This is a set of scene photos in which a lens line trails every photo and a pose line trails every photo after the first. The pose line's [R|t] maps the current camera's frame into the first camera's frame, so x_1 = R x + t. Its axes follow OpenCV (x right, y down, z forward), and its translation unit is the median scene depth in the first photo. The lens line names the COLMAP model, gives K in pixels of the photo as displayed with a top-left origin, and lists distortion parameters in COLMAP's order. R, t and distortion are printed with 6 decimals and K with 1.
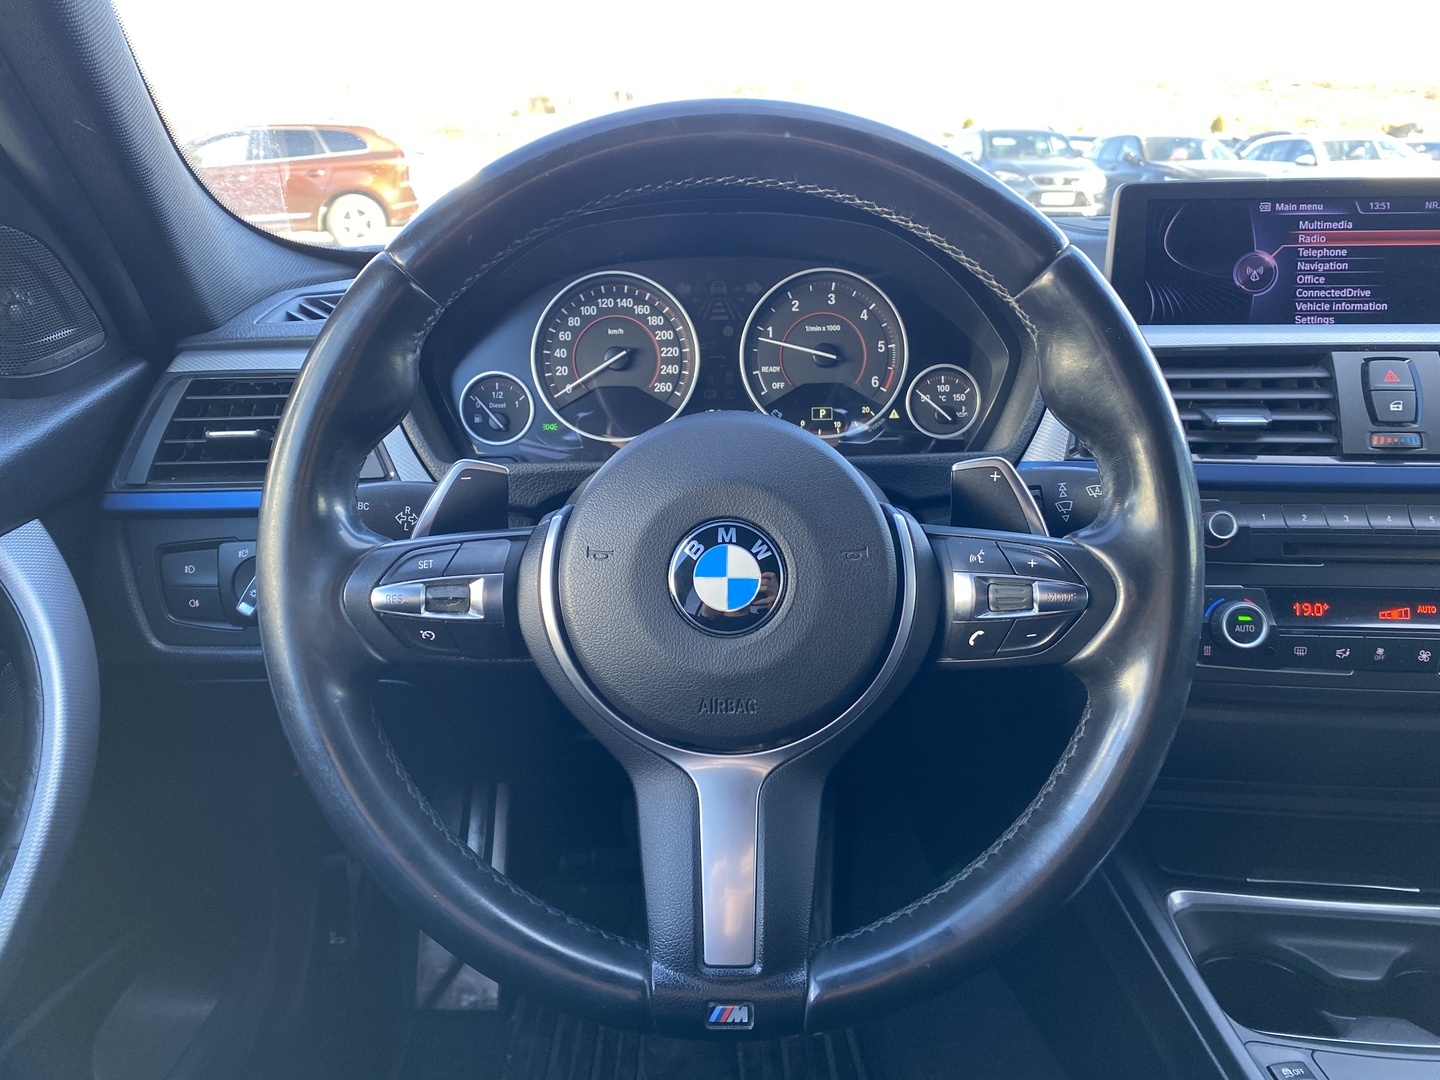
lens RADIAL K [[1085.4, 0, 722.6], [0, 1085.4, 538.6], [0, 0, 1]] dist [0.002458, -0.004810]
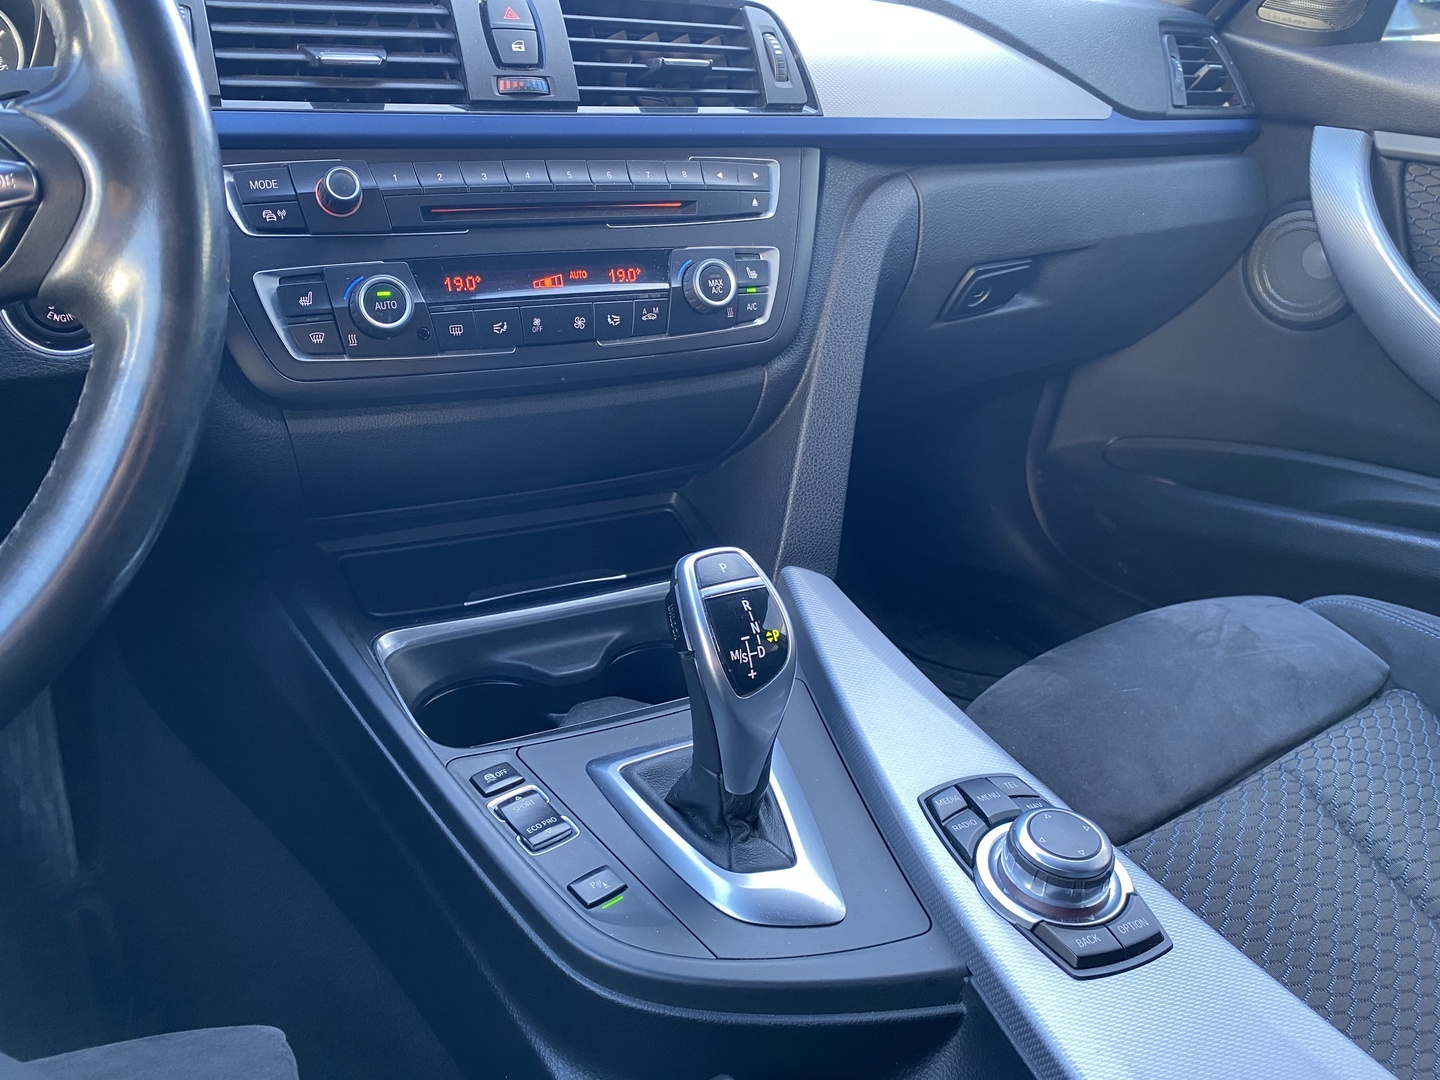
lens RADIAL K [[1085.4, 0, 720.1], [0, 1085.4, 541.6], [0, 0, 1]] dist [0.002458, -0.004810]
pose [[0.803668, -0.201708, 0.559849, 0.173839], [0.110860, 0.975080, 0.192170, 0.123095], [-0.584660, -0.092376, 0.806002, 0.147656]]
